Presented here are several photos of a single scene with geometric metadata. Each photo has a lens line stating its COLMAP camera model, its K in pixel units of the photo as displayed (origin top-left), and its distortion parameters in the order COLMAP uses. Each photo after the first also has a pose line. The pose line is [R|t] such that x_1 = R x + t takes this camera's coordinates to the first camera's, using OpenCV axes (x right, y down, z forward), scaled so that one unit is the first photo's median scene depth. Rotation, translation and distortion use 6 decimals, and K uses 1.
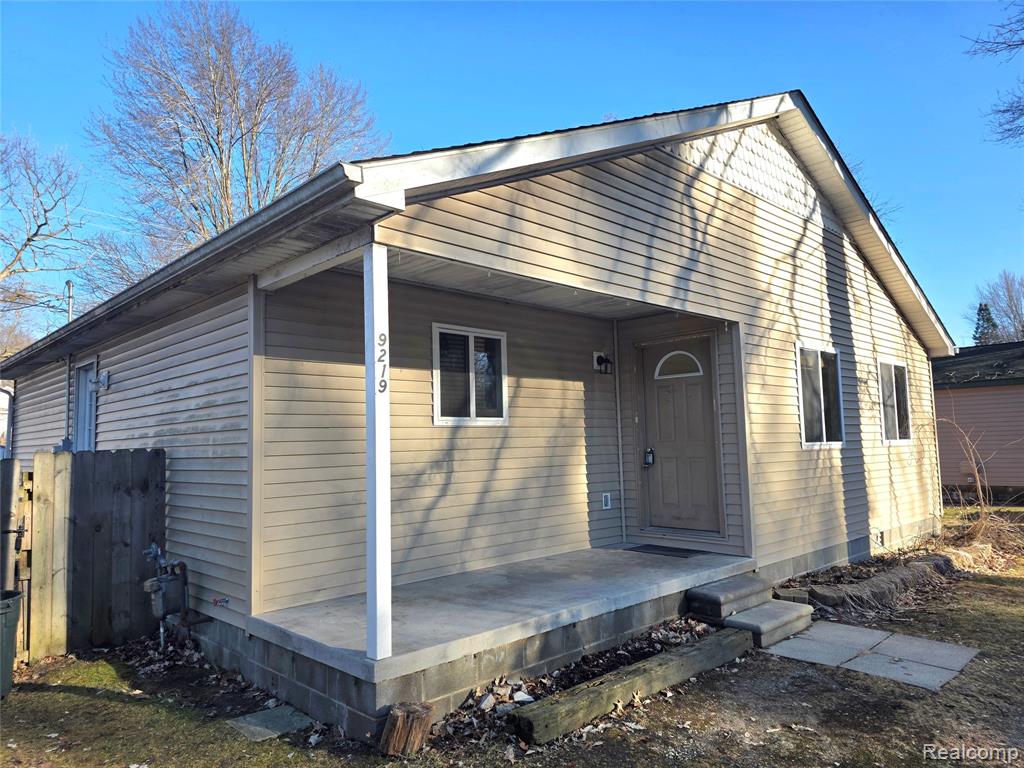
lens RADIAL K [[692.2, 0, 510.0], [0, 692.2, 388.7], [0, 0, 1]] dist [0.037556, 0.001892]
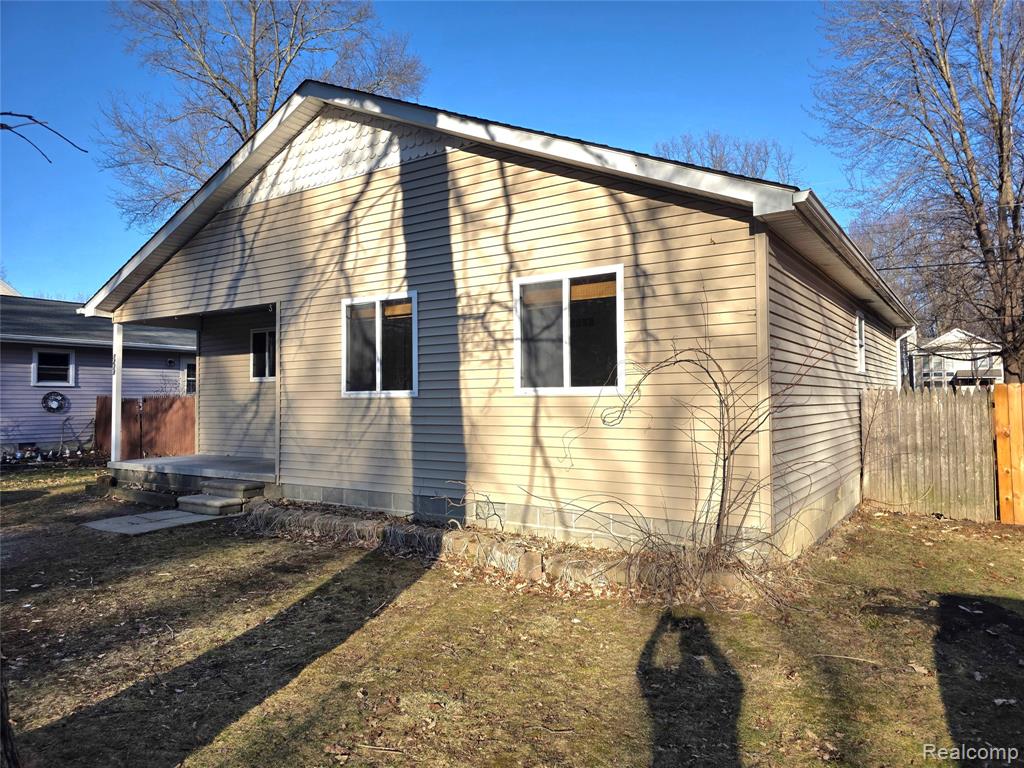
lens RADIAL K [[692.2, 0, 510.5], [0, 692.2, 378.4], [0, 0, 1]] dist [0.037556, 0.001892]
pose [[0.204128, -0.008432, -0.978908, 1.894219], [0.084327, 0.996397, 0.009002, 0.084285], [0.975305, -0.084386, 0.204104, 1.257517]]
